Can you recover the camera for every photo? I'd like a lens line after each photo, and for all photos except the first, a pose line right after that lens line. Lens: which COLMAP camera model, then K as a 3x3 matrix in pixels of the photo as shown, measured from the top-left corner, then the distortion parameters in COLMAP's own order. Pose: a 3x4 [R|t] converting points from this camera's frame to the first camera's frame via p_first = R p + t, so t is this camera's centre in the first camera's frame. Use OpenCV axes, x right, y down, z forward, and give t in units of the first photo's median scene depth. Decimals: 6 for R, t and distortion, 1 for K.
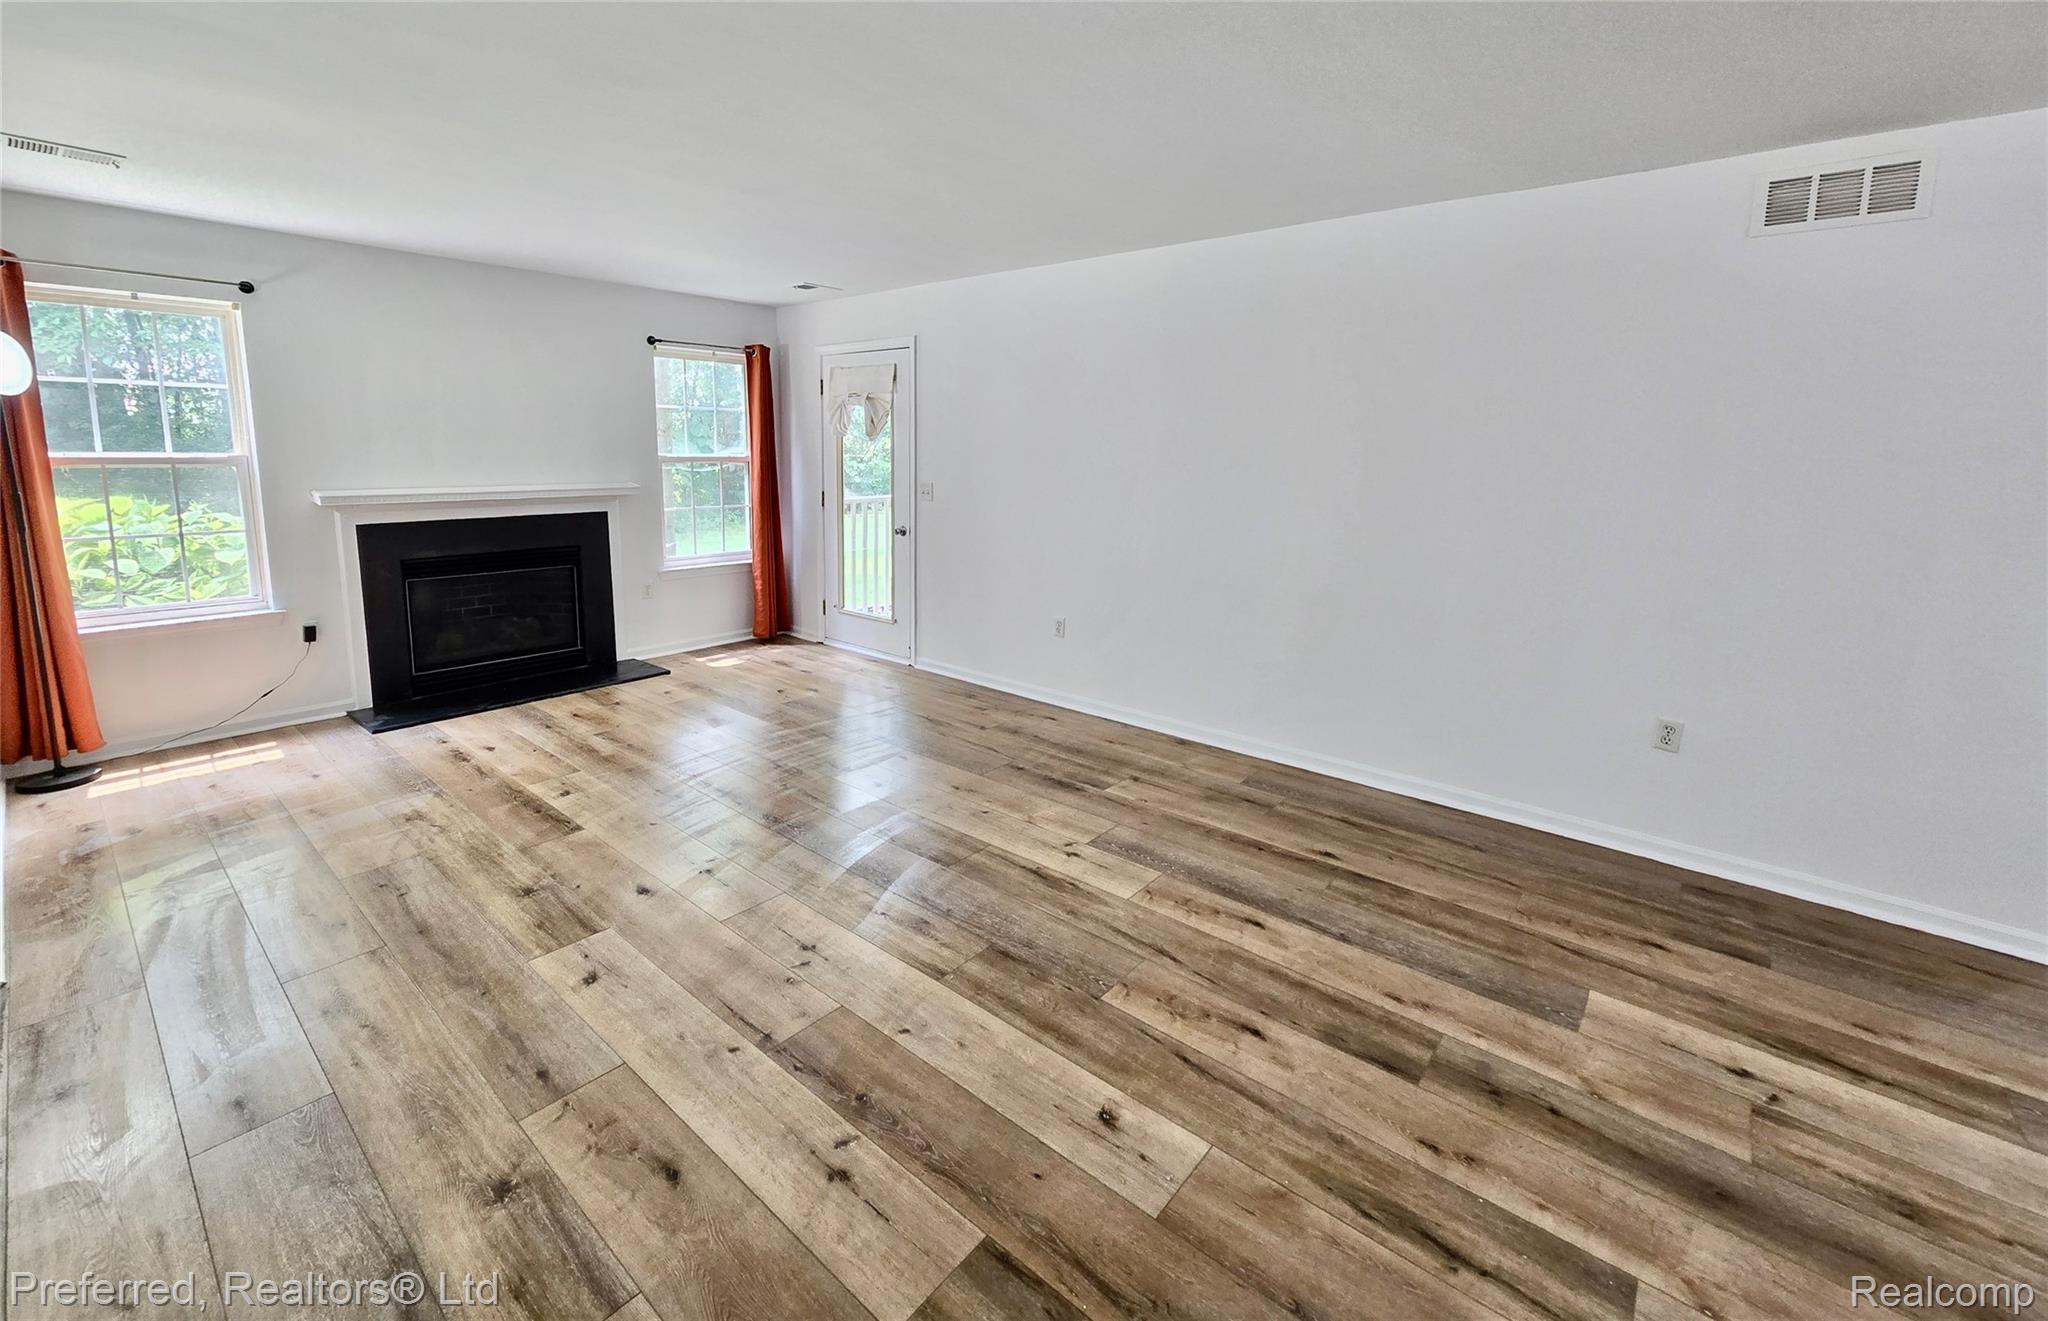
lens RADIAL K [[829.3, 0, 1028.7], [0, 829.3, 571.0], [0, 0, 1]] dist [-0.010905, 0.000674]
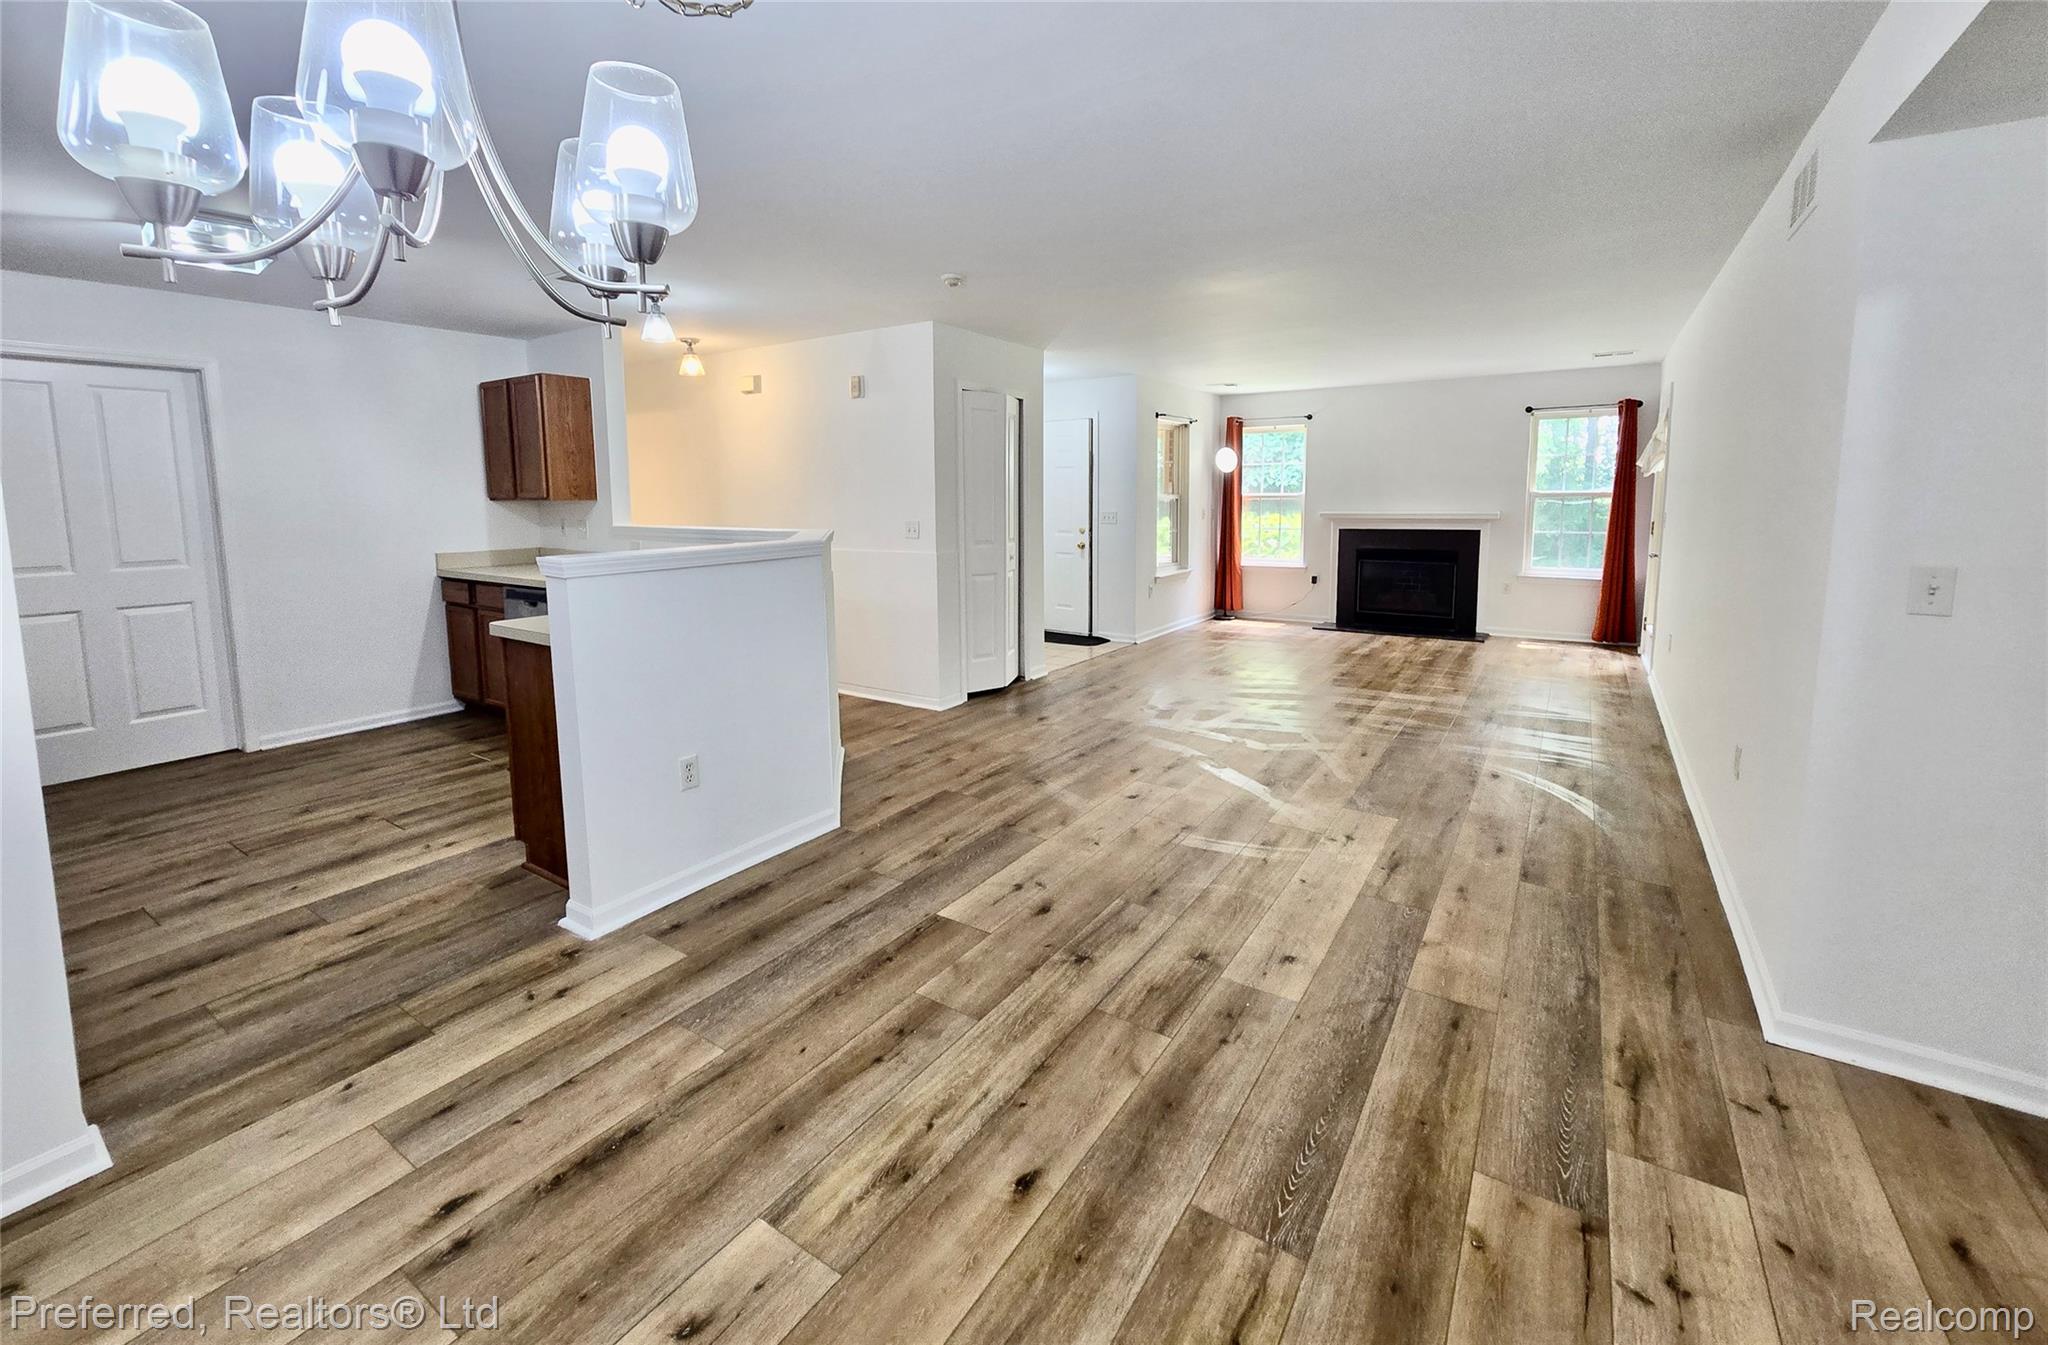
lens RADIAL K [[843.5, 0, 1017.5], [0, 843.5, 585.6], [0, 0, 1]] dist [0.002584, 0.000411]
pose [[0.107211, 0.094193, -0.989764, 1.032521], [-0.135208, 0.987635, 0.079344, 0.021318], [0.985000, 0.125317, 0.118621, 0.018168]]
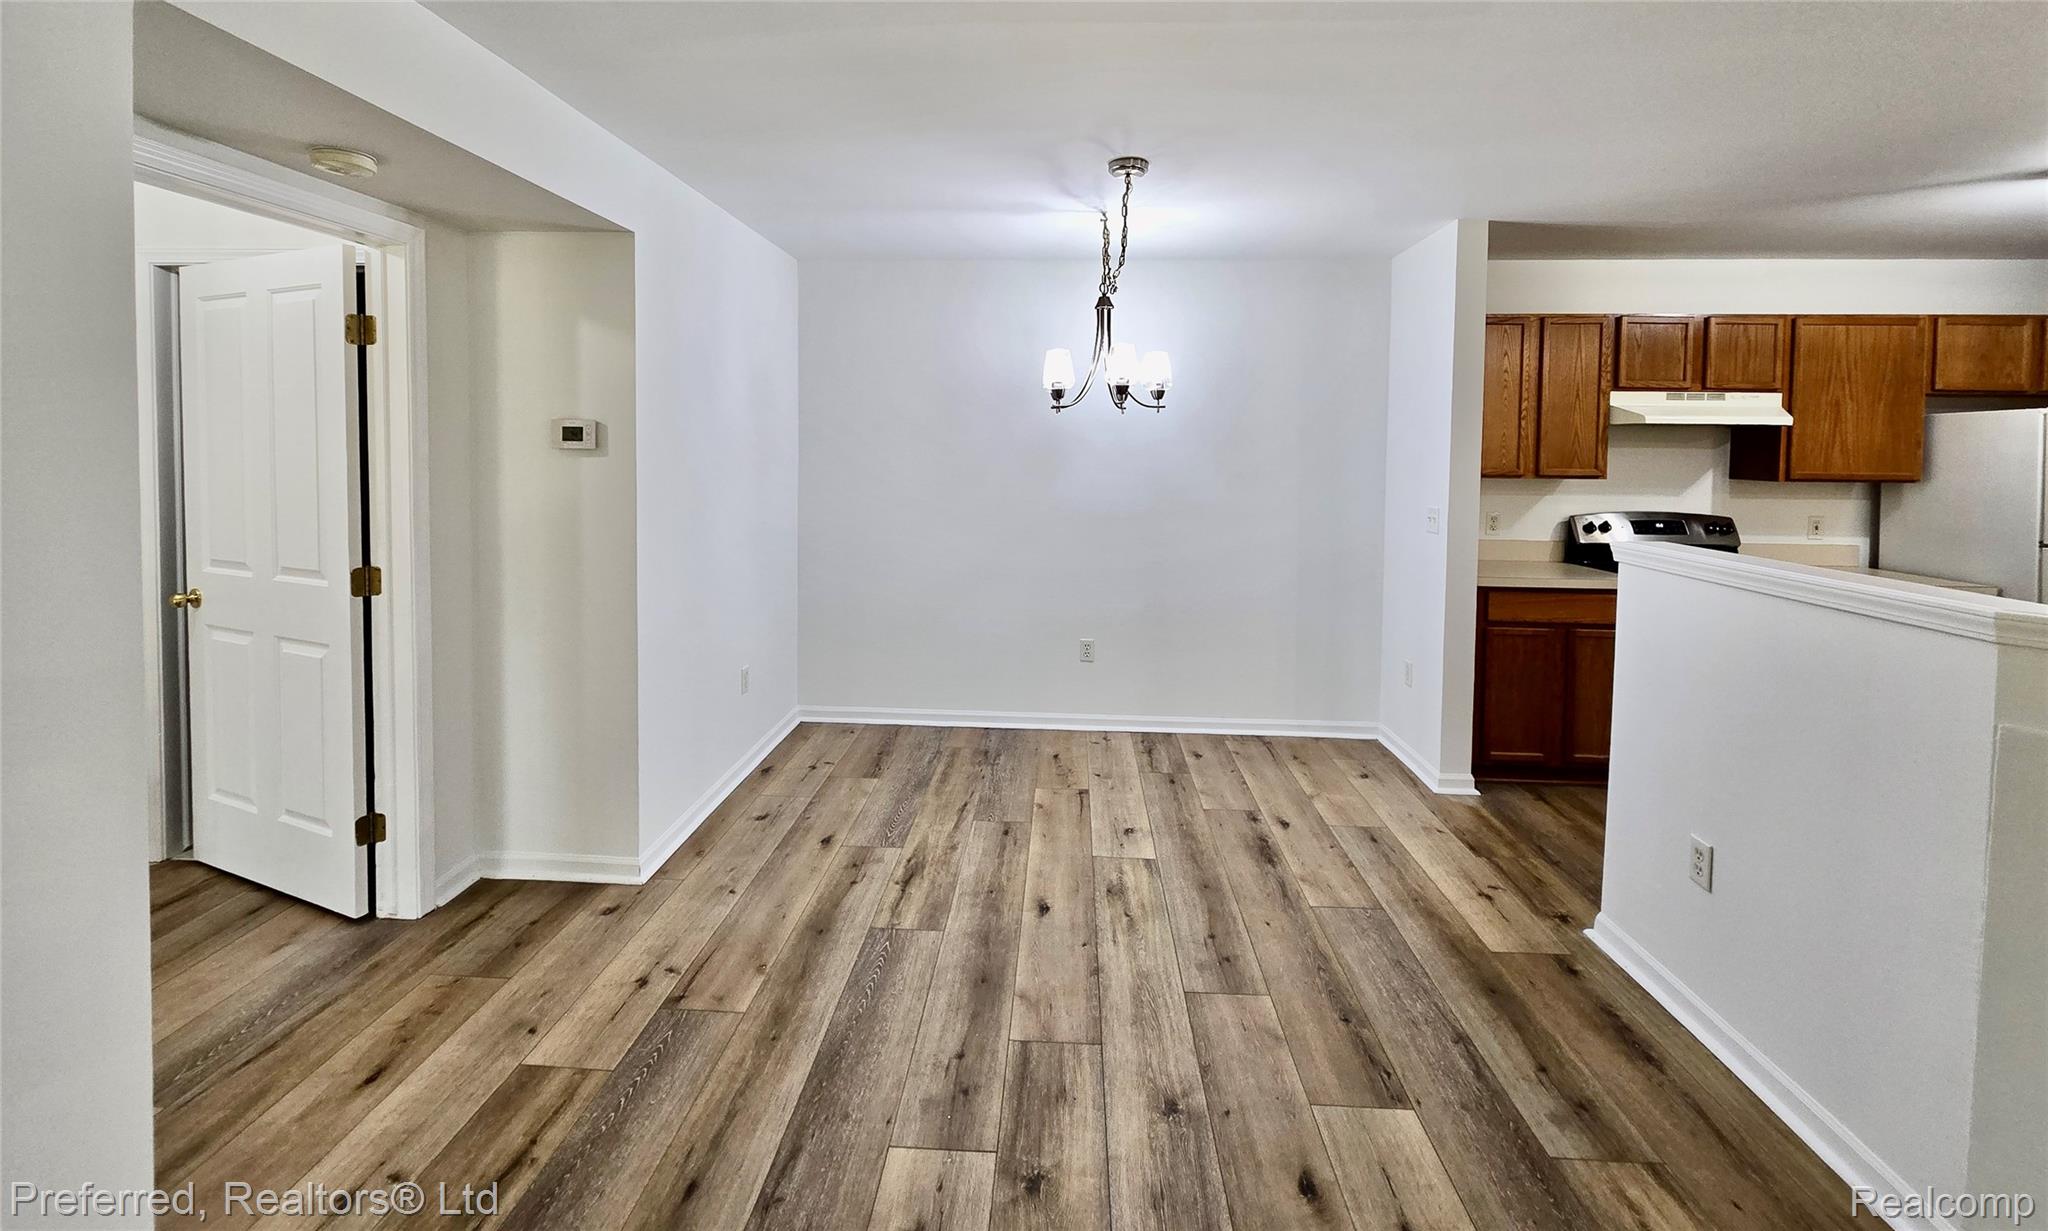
lens RADIAL K [[841.1, 0, 1019.9], [0, 841.1, 470.4], [0, 0, 1]] dist [-0.000482, -0.000466]
pose [[-0.592427, -0.049660, 0.804092, 0.256013], [0.096067, 0.986622, 0.131712, -0.063340], [-0.799876, 0.155276, -0.579731, 0.396736]]
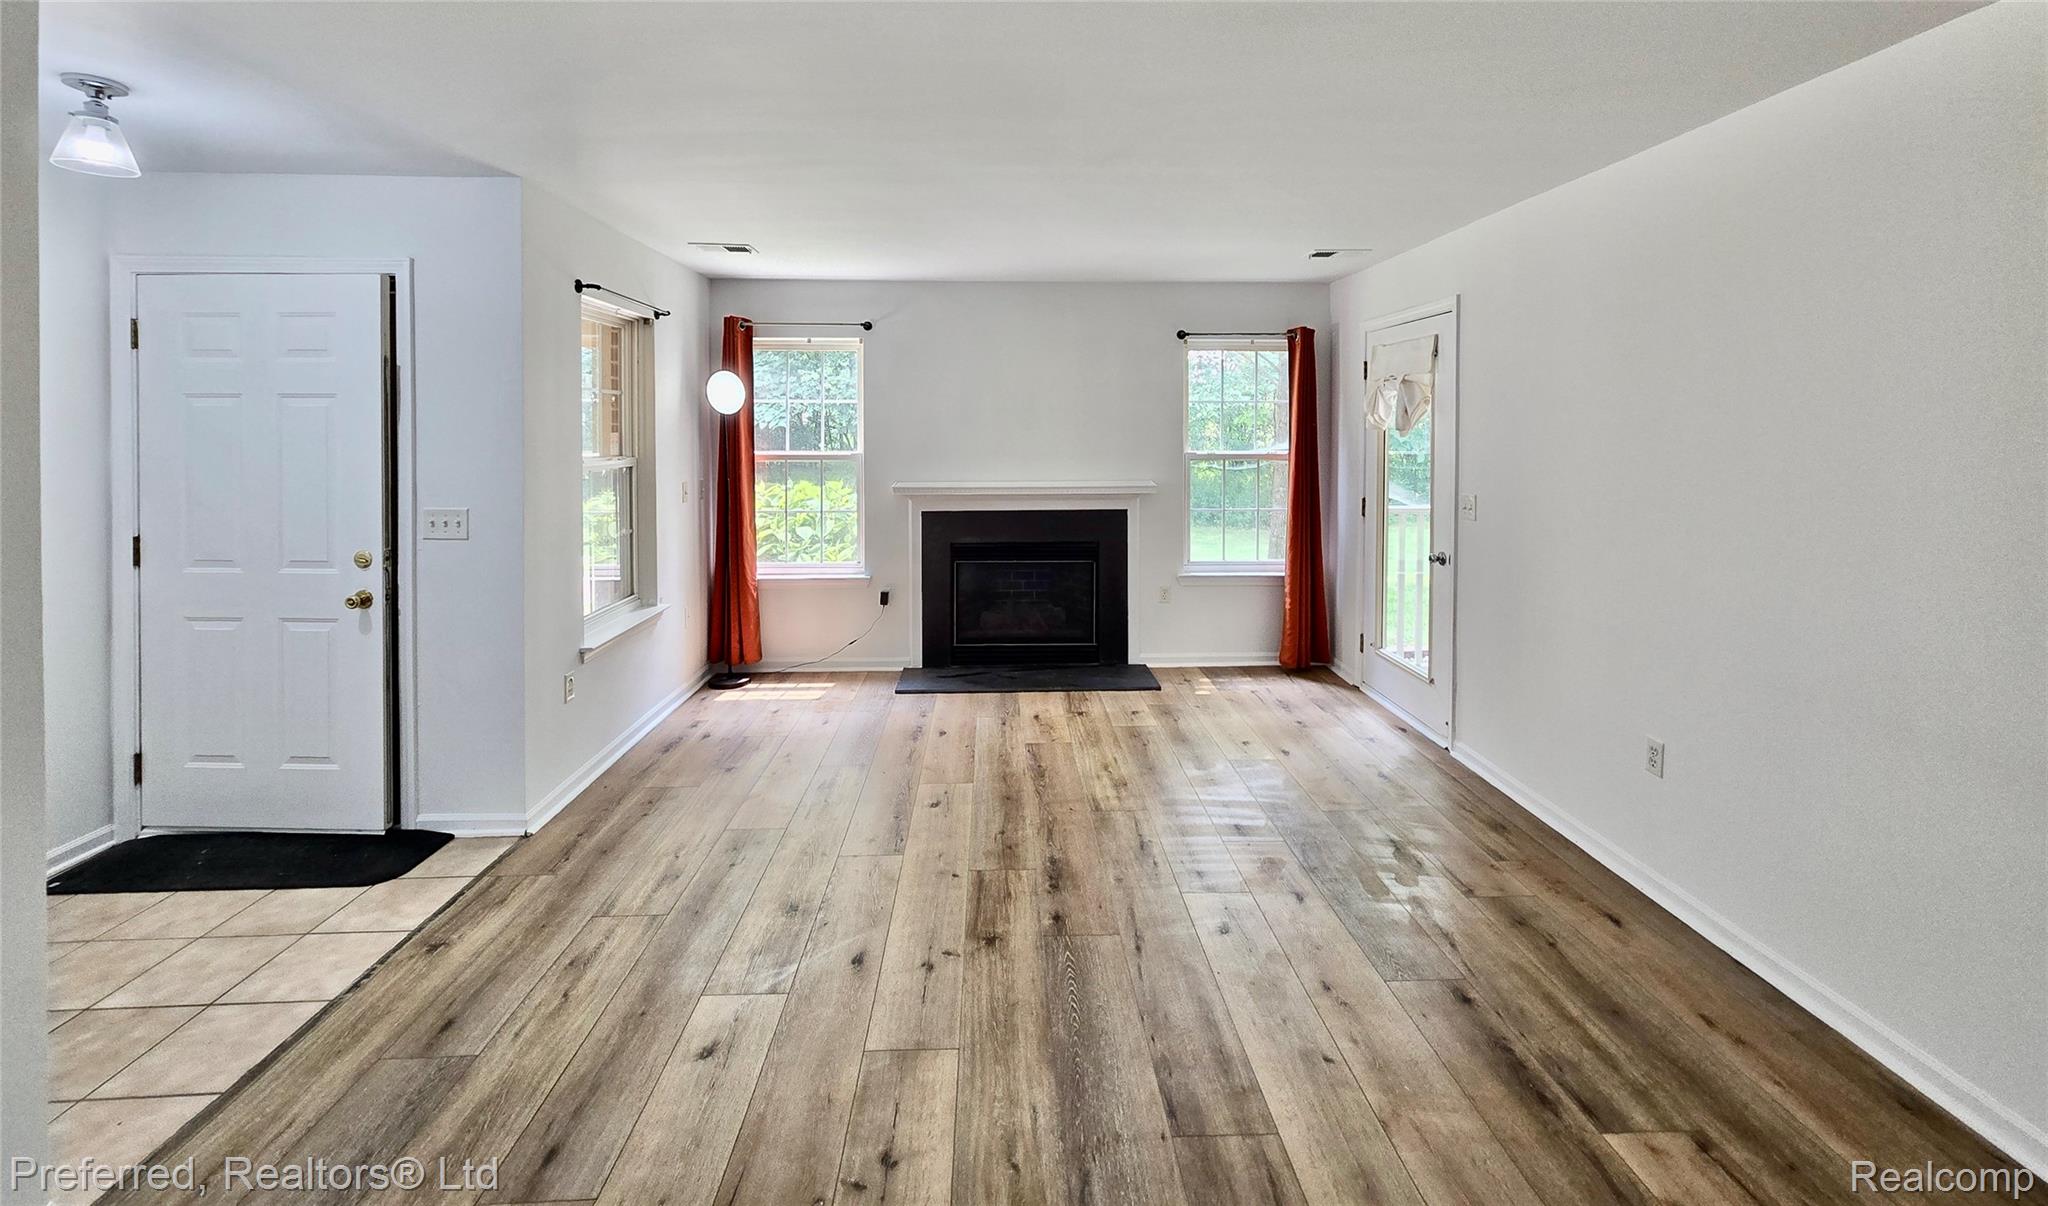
lens RADIAL K [[842.8, 0, 1029.3], [0, 842.8, 447.9], [0, 0, 1]] dist [-0.003609, 0.000548]
pose [[0.672532, 0.001175, -0.740067, 0.176778], [-0.099206, 0.991116, -0.088579, -0.049967], [0.733389, 0.132992, 0.666674, 0.267822]]
